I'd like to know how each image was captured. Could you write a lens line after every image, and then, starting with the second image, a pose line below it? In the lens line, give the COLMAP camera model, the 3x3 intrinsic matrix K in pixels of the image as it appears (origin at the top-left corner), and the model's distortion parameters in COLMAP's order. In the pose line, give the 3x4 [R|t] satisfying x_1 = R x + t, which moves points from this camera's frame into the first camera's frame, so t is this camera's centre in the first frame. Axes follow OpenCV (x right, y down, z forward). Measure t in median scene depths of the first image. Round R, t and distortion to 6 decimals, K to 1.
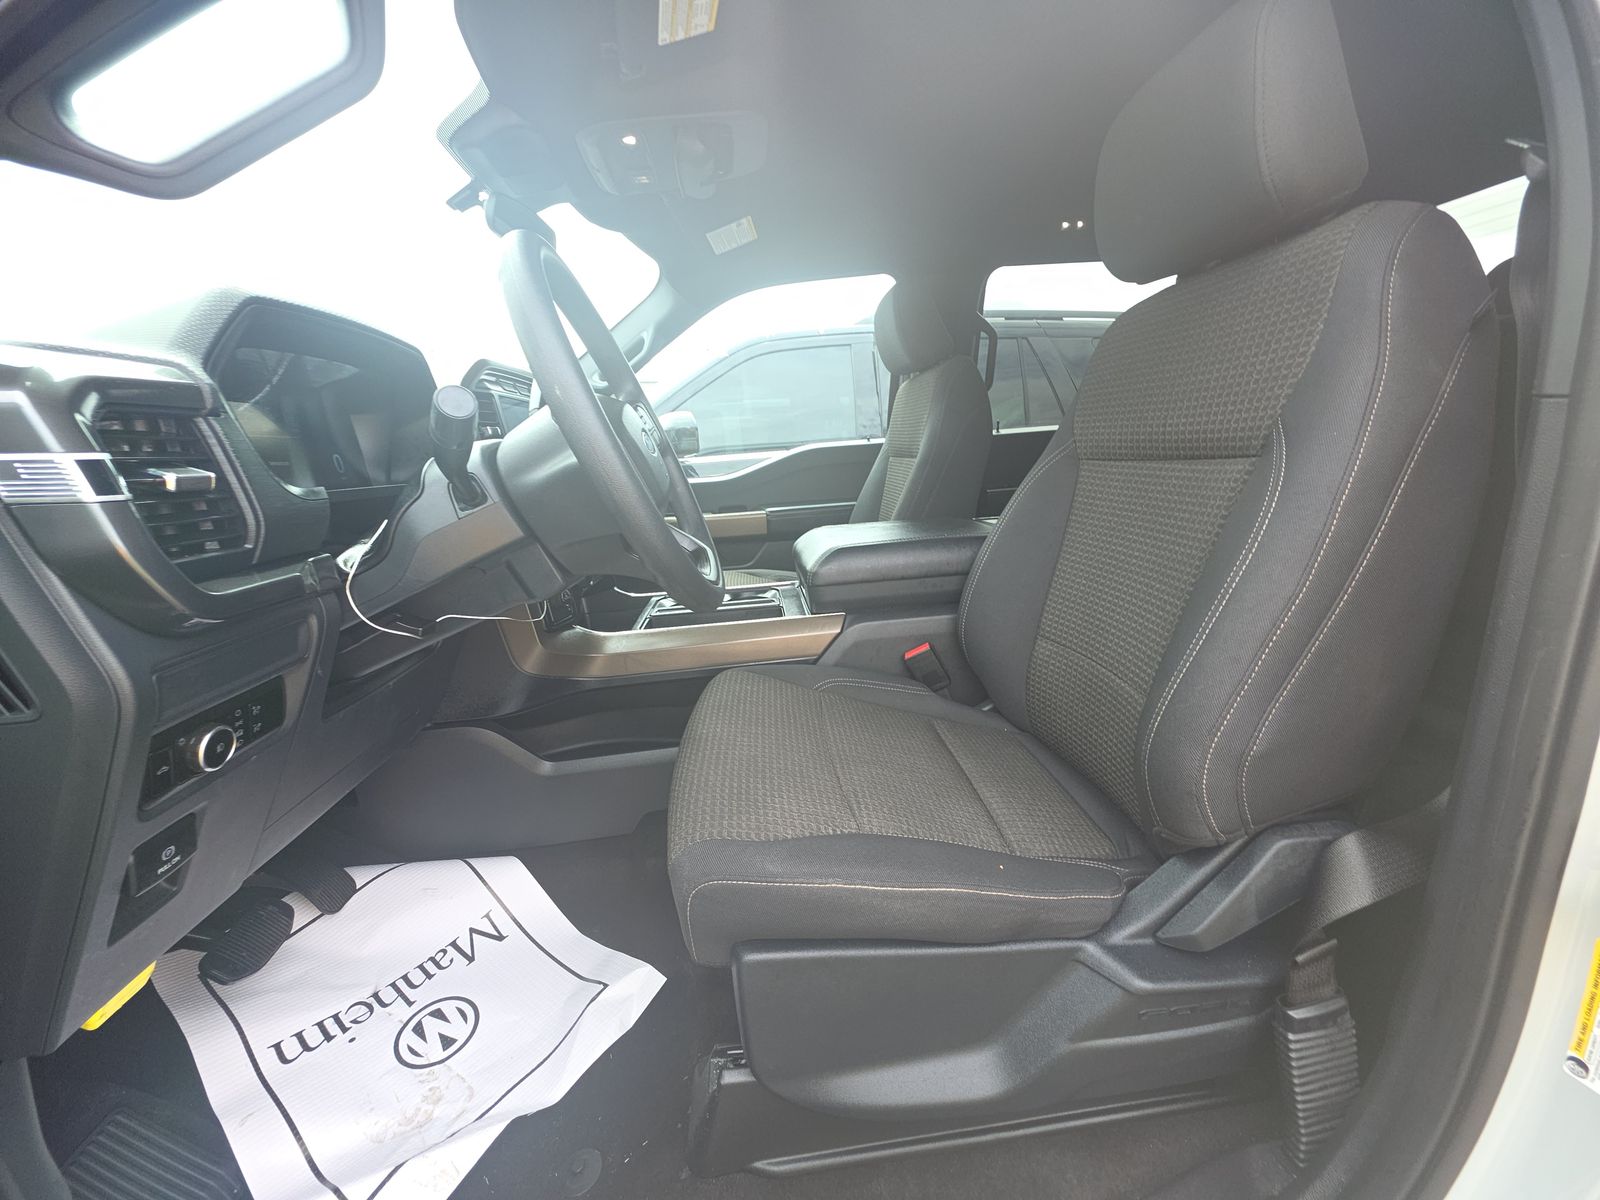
lens RADIAL K [[640.6, 0, 800.0], [0, 640.6, 600.0], [0, 0, 1]] dist [0.005432, -0.005886]
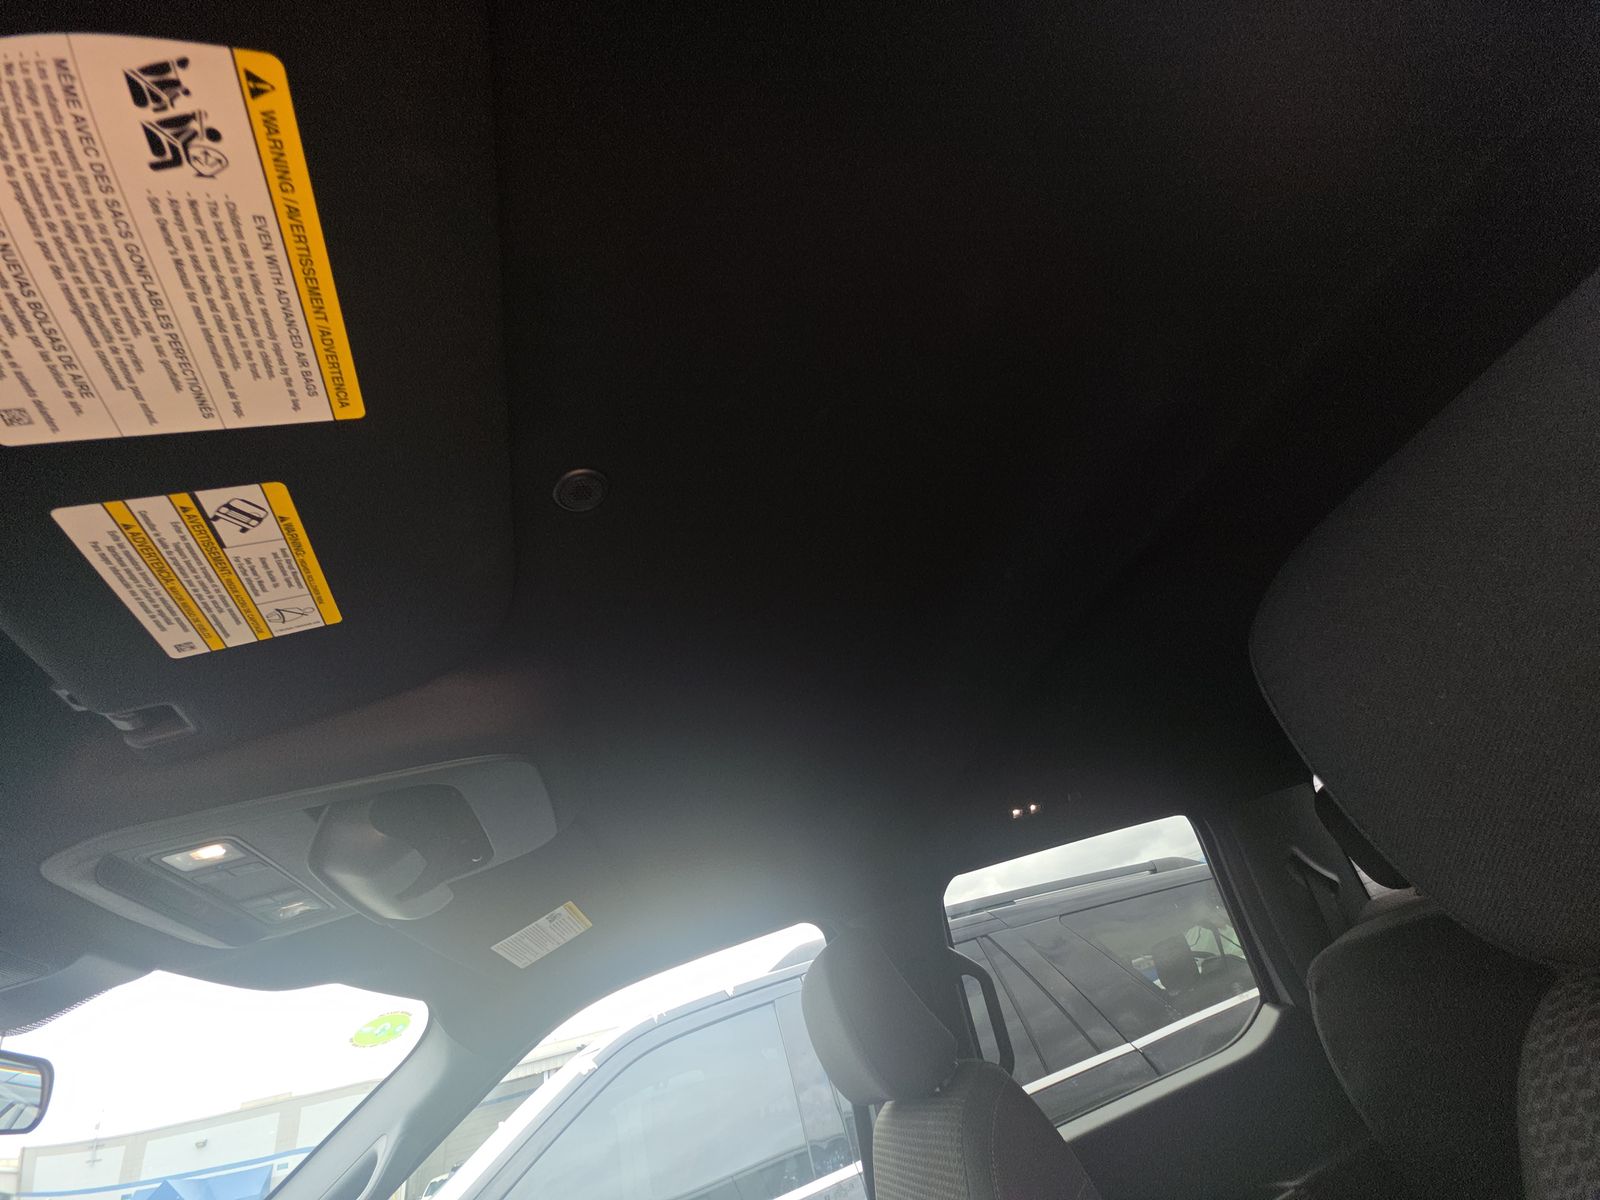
lens RADIAL K [[640.6, 0, 800.0], [0, 640.6, 600.0], [0, 0, 1]] dist [0.005432, -0.005886]
pose [[0.972859, -0.126286, 0.193902, 0.045865], [0.230005, 0.619622, -0.750444, -0.226982], [-0.025375, 0.774675, 0.631851, 0.326828]]
